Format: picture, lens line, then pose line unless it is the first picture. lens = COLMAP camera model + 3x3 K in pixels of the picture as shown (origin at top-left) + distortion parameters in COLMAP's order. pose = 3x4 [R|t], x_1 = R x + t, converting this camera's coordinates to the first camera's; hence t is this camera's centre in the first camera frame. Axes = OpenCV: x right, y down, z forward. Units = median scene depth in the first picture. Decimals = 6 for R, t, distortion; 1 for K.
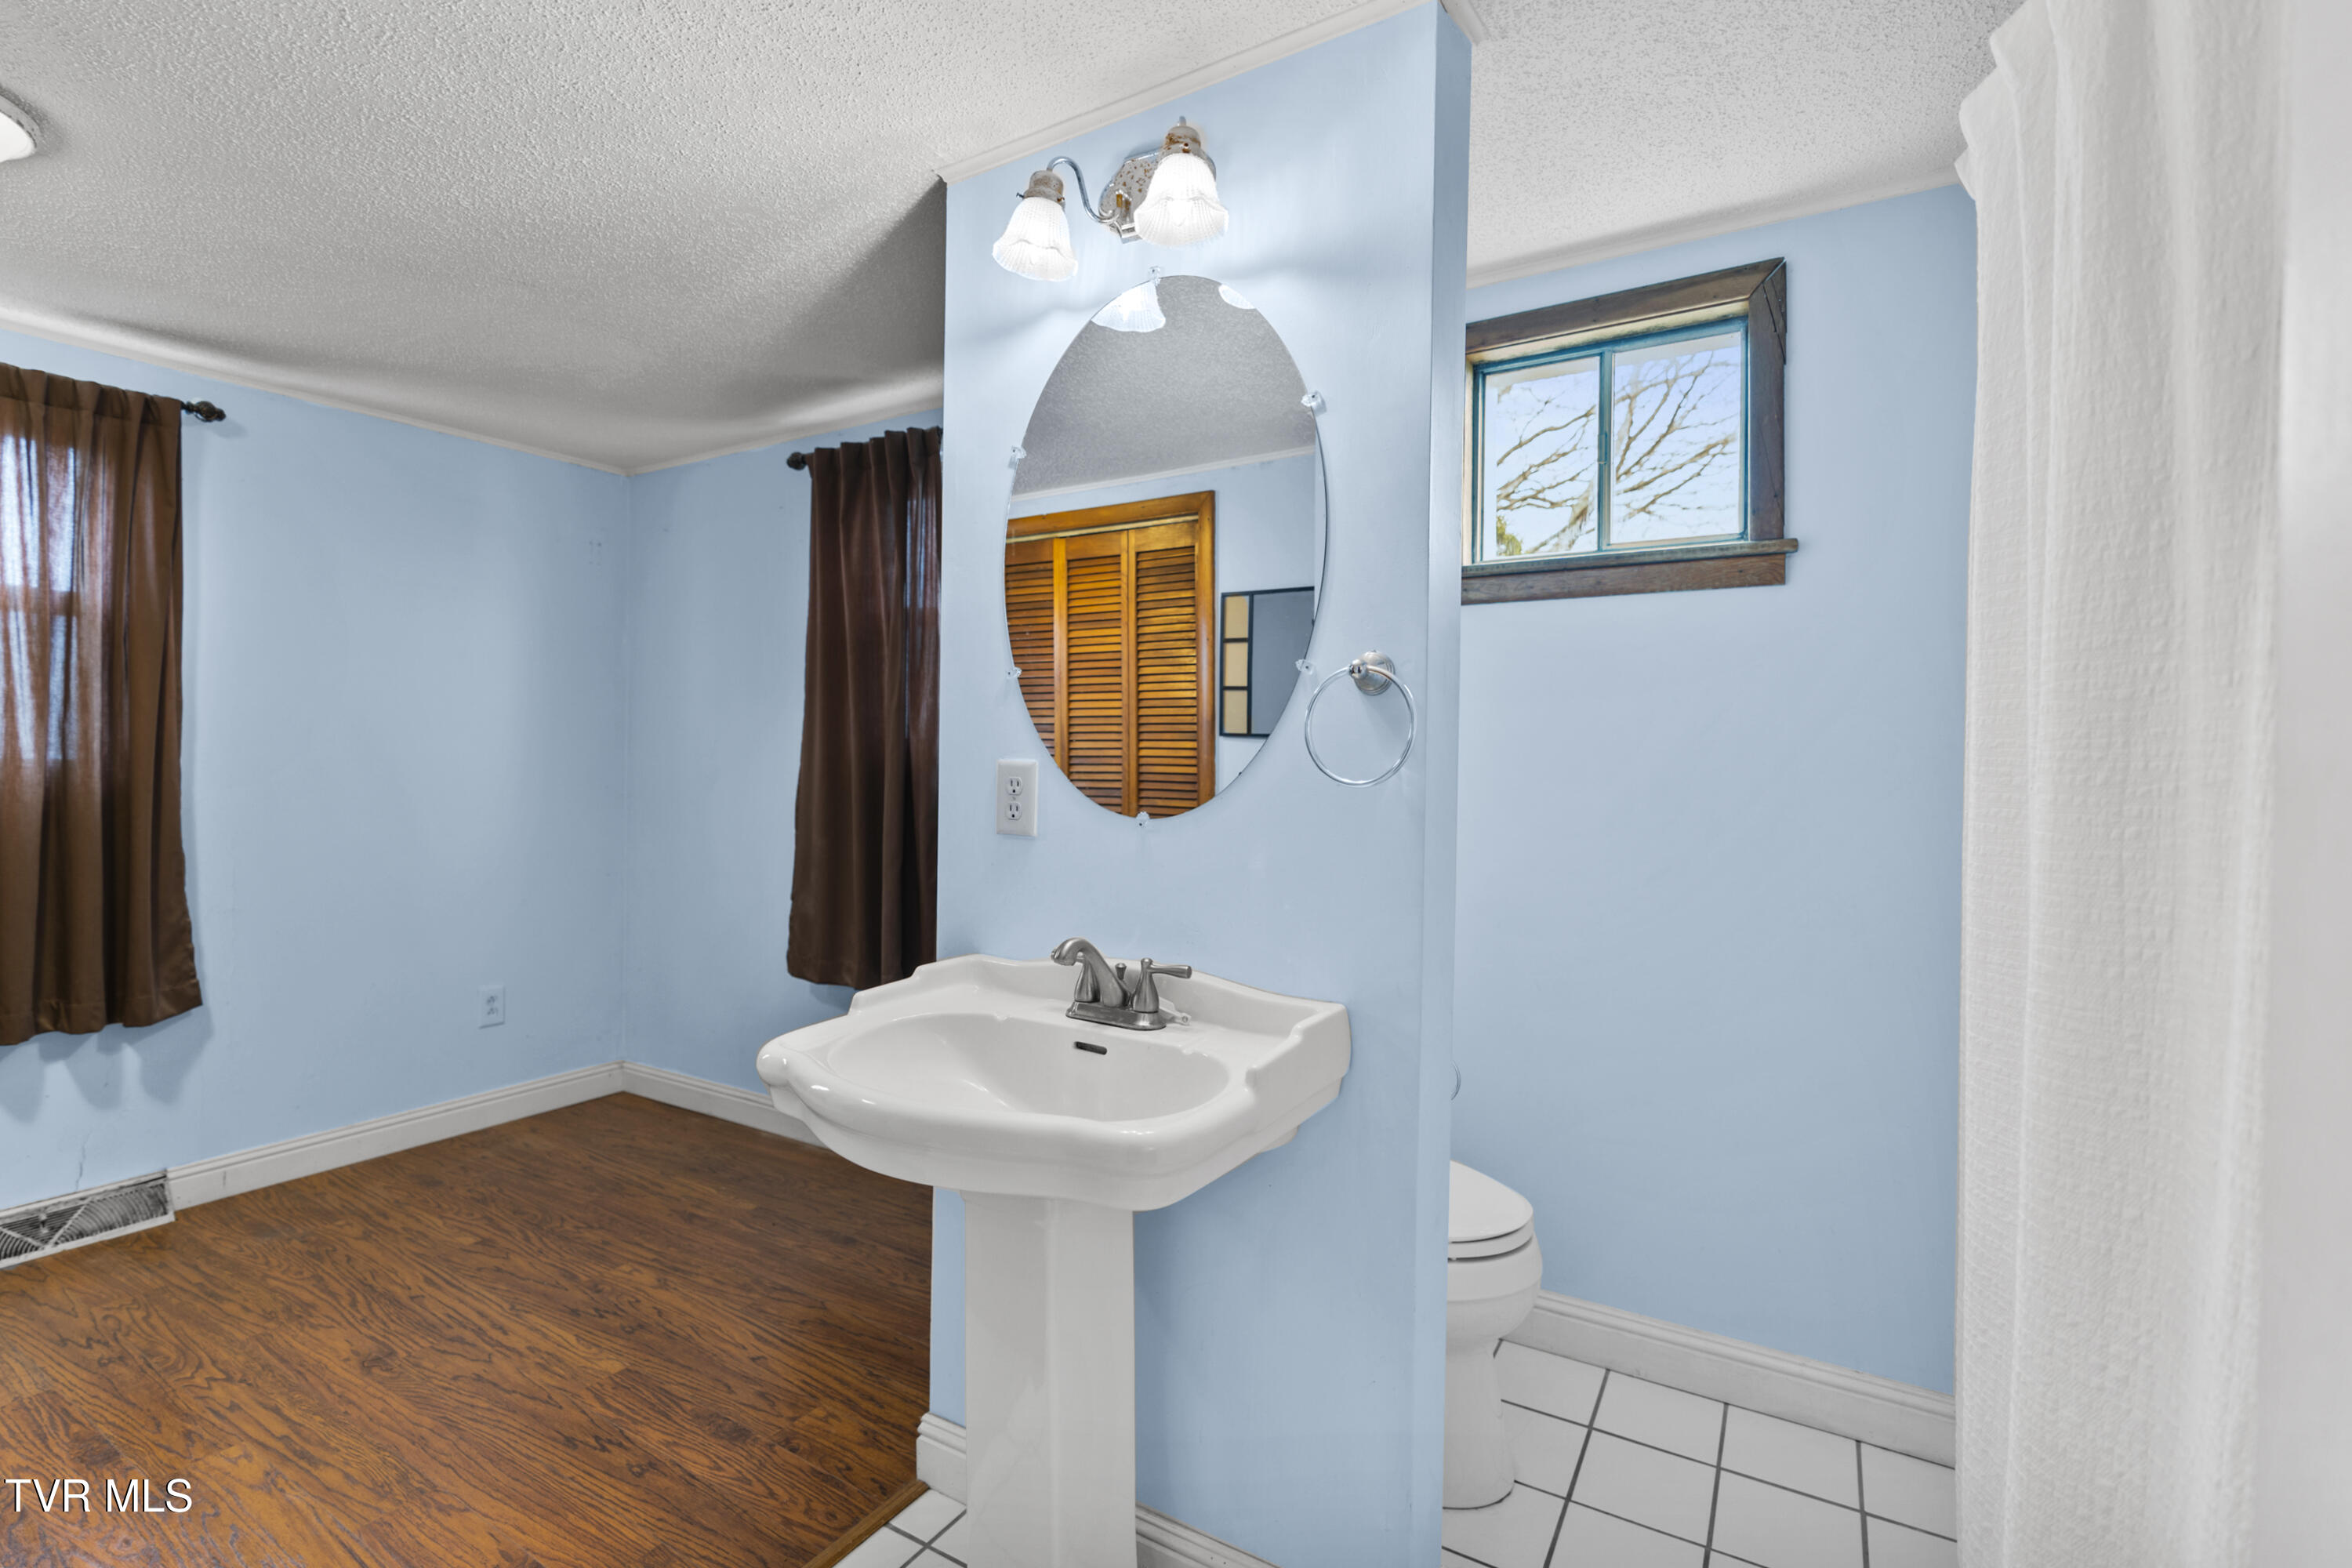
lens RADIAL K [[1085.1, 0, 1167.8], [0, 1085.1, 772.6], [0, 0, 1]] dist [-0.001898, 0.001152]
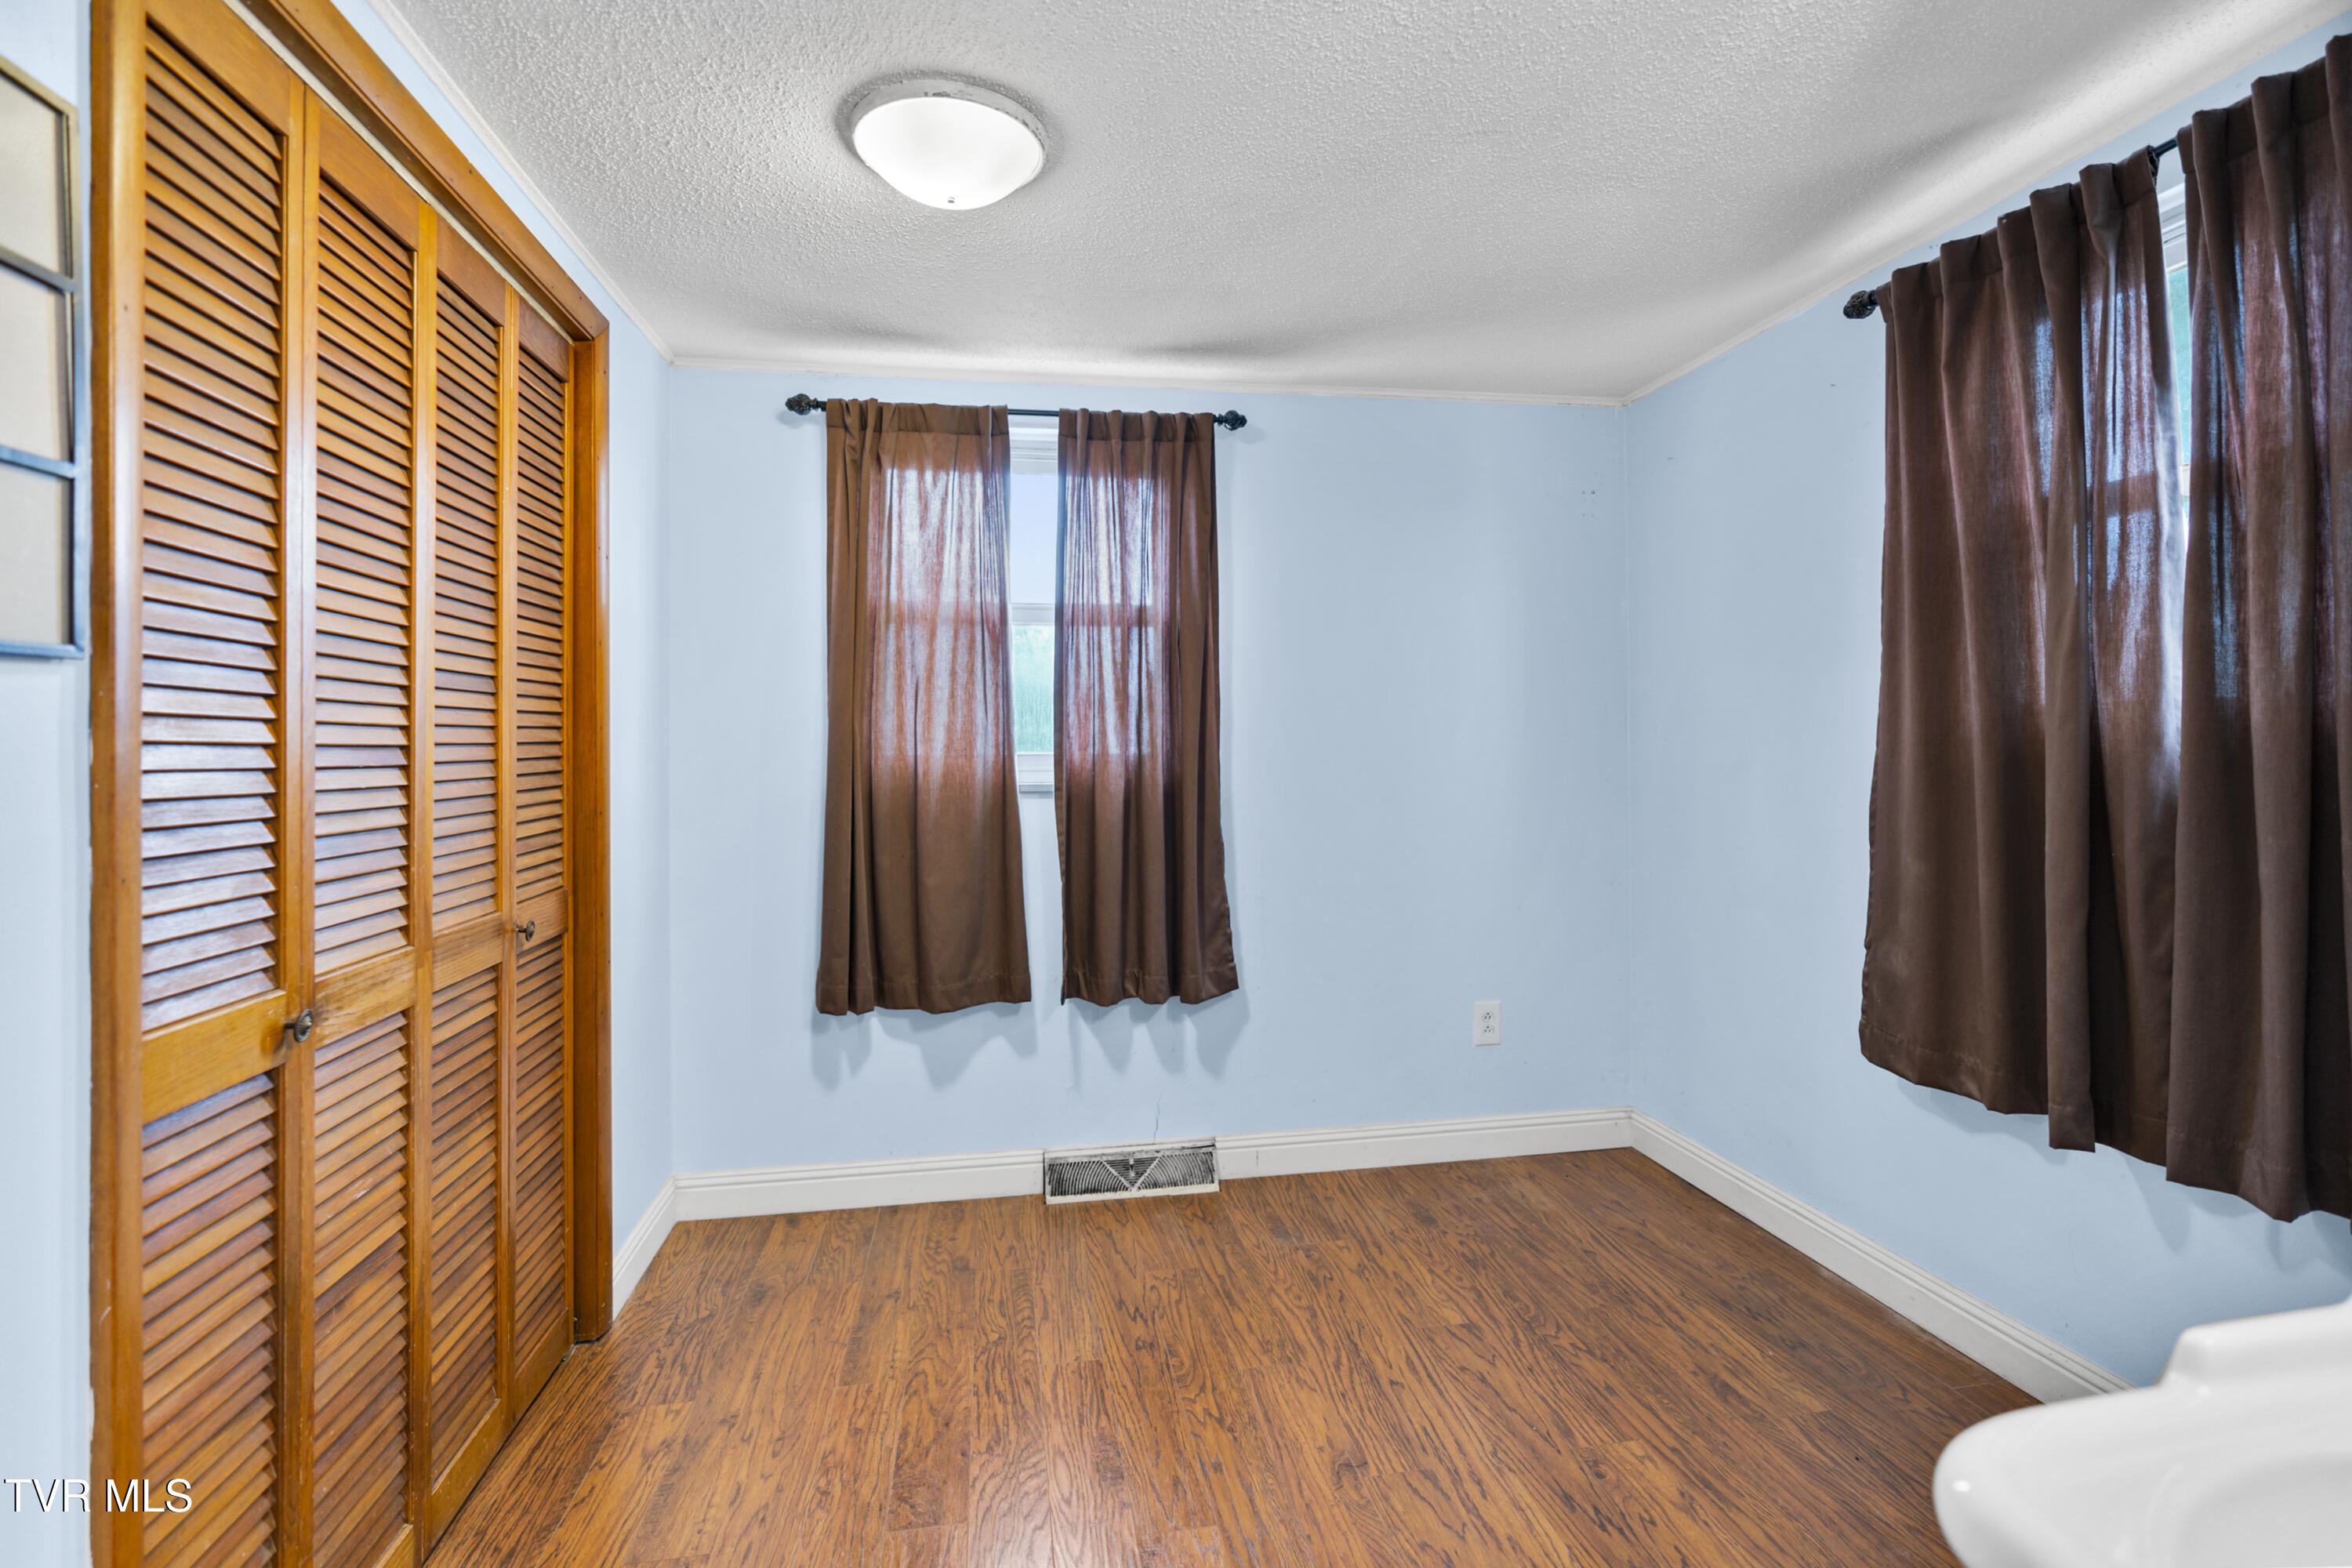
lens RADIAL K [[1095.7, 0, 1164.5], [0, 1095.7, 737.6], [0, 0, 1]] dist [-0.020632, 0.011702]
pose [[0.645824, -0.022312, -0.763160, -0.131216], [0.008461, 0.999721, -0.022067, -0.004132], [0.763440, 0.007794, 0.645832, 0.271701]]
